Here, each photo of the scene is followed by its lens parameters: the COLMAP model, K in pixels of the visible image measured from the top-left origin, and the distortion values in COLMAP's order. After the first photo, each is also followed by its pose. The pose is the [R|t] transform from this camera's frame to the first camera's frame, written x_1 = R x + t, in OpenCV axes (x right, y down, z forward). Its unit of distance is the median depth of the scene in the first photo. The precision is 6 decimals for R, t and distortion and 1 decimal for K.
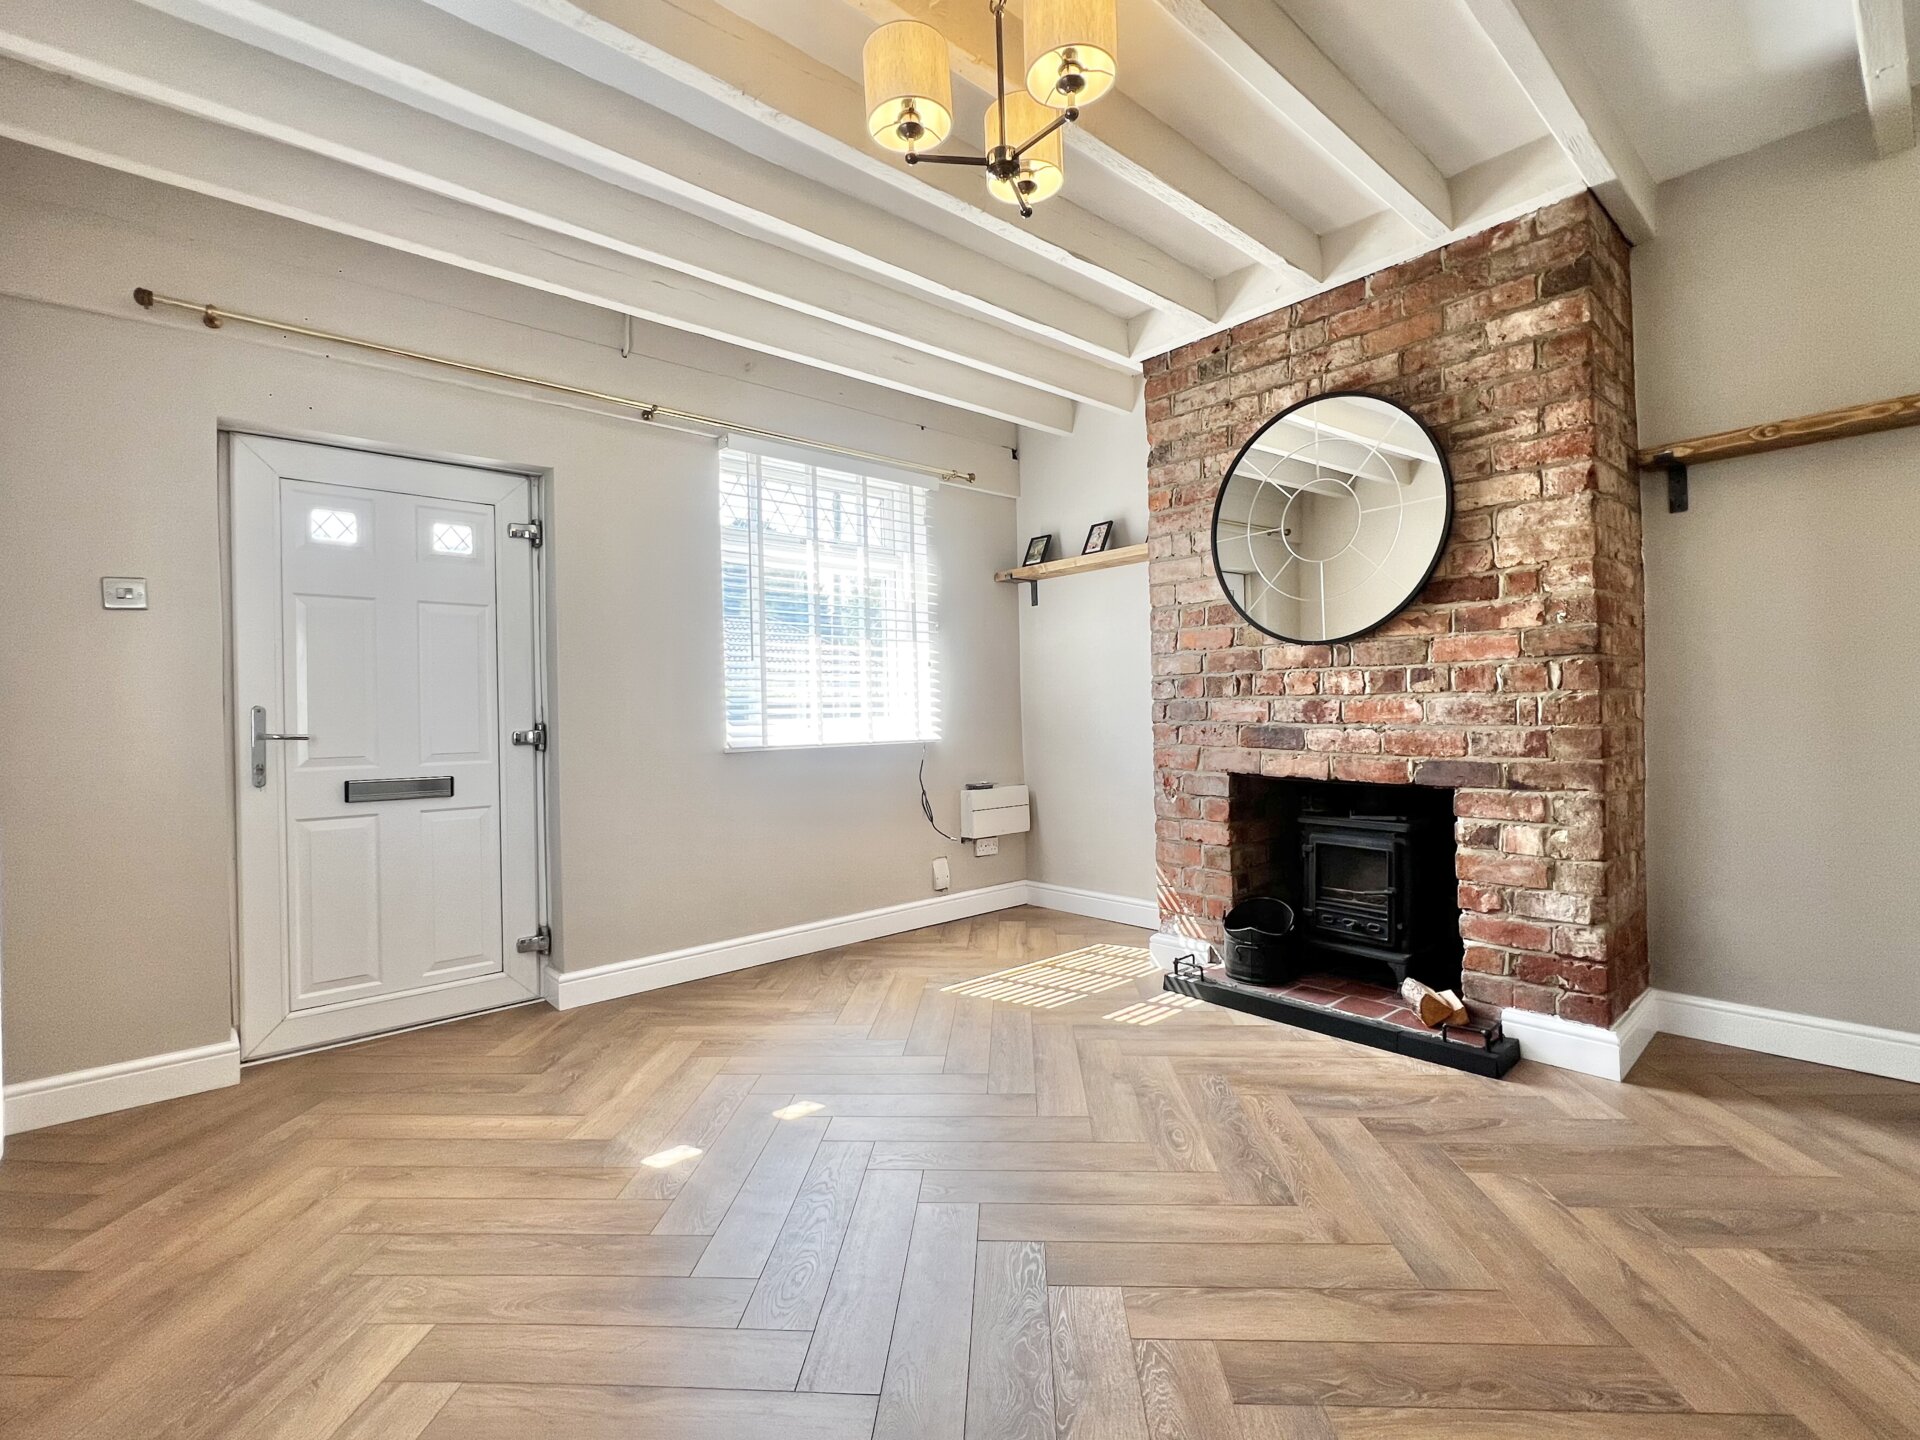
lens RADIAL K [[878.2, 0, 957.5], [0, 878.2, 706.7], [0, 0, 1]] dist [-0.004160, 0.000367]
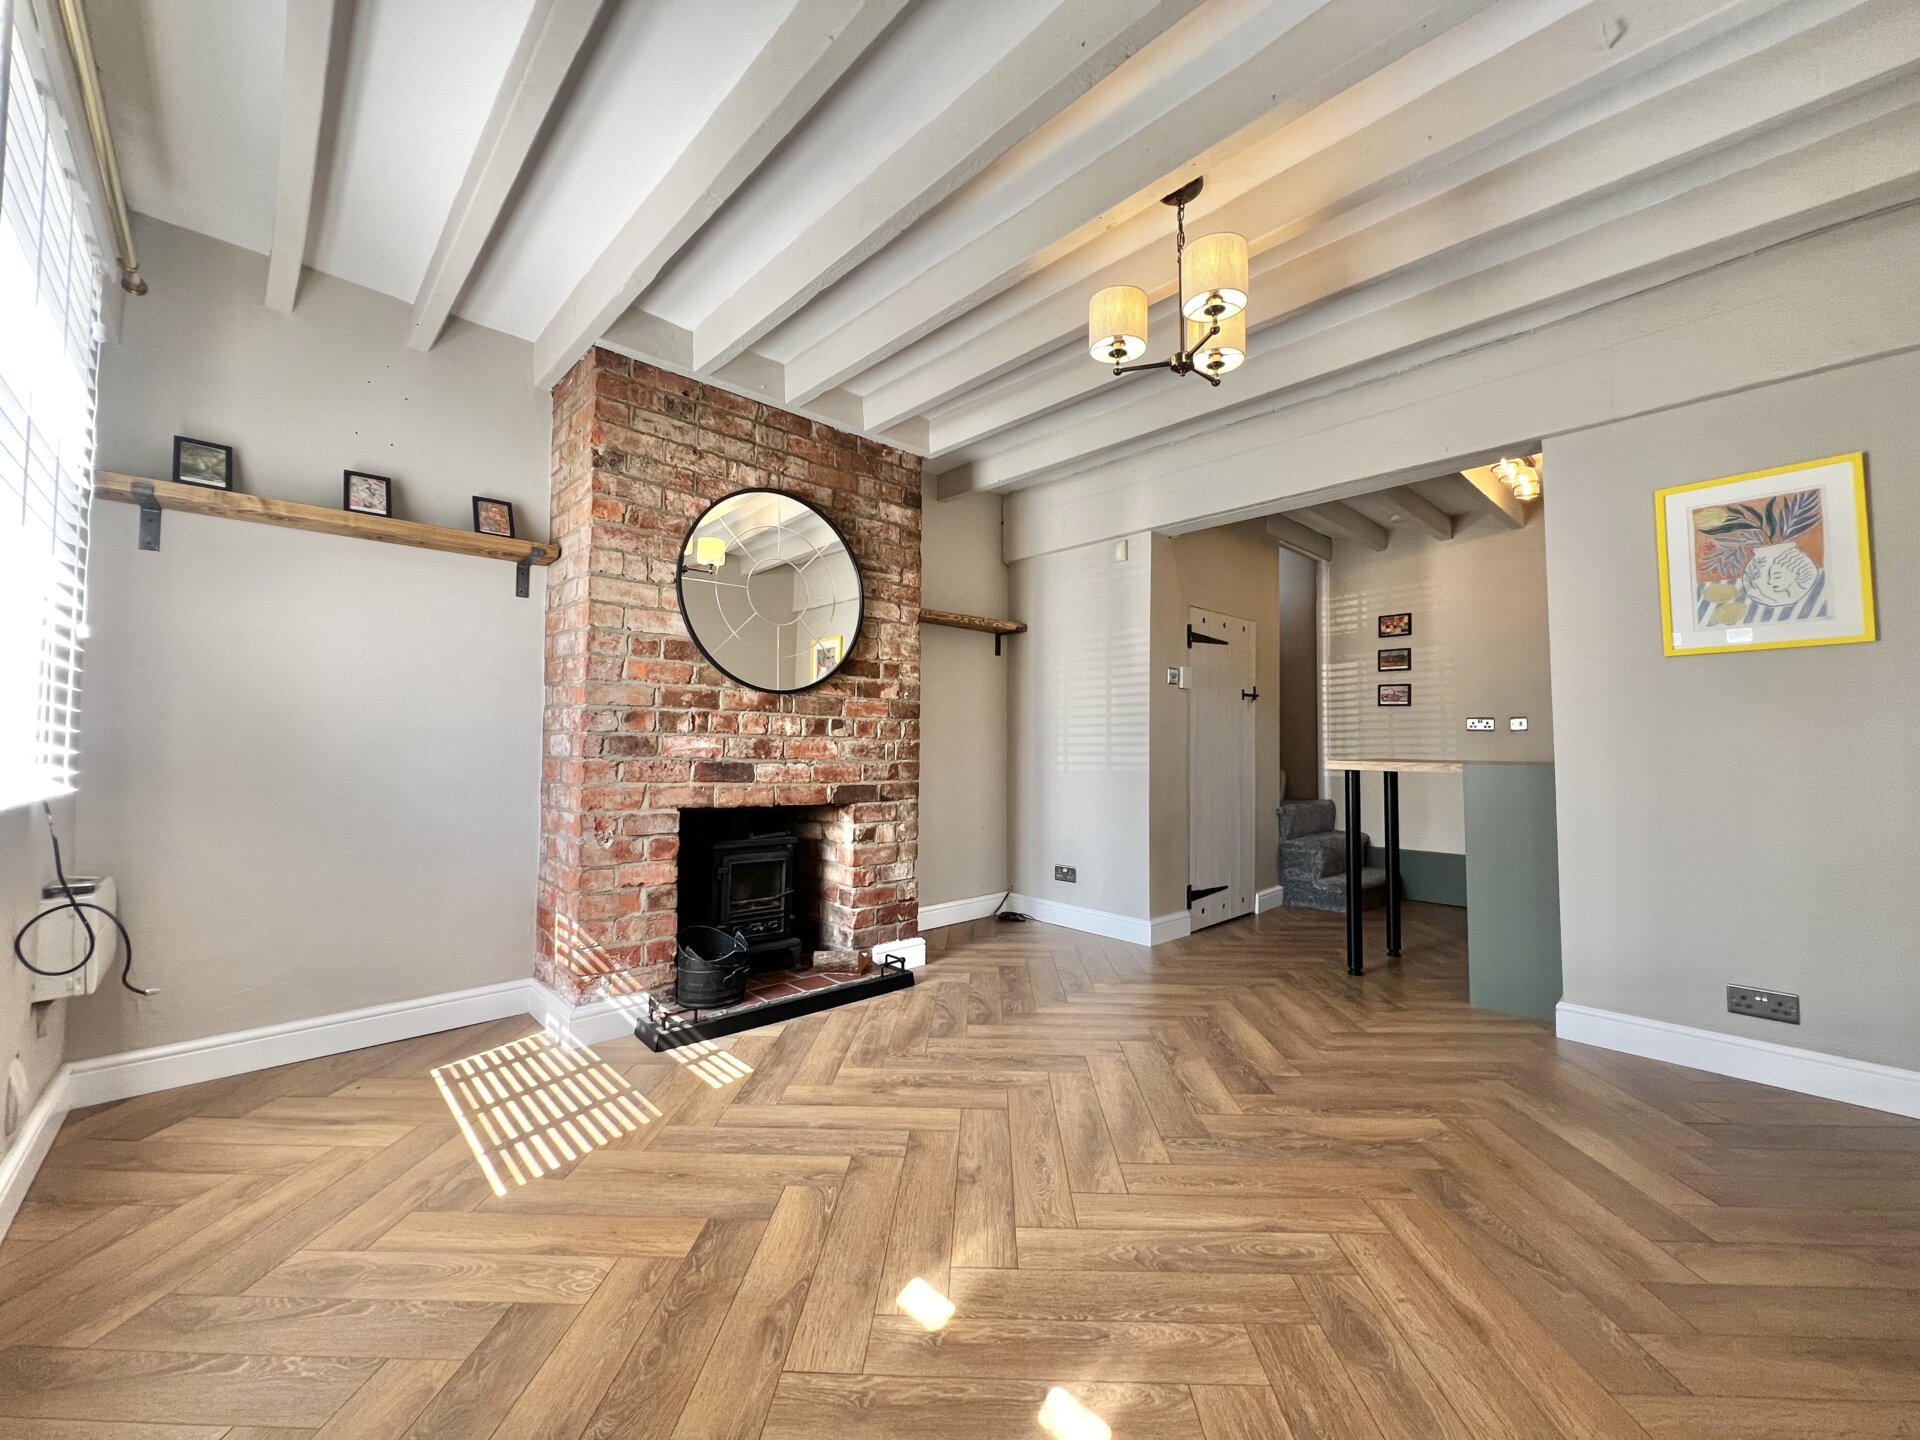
lens RADIAL K [[766.7, 0, 960.3], [0, 766.7, 709.0], [0, 0, 1]] dist [0.004053, -0.000049]
pose [[-0.024005, 0.075315, 0.996871, -0.641629], [-0.010729, 0.997081, -0.075589, 0.027489], [-0.999654, -0.012510, -0.023126, 0.773587]]
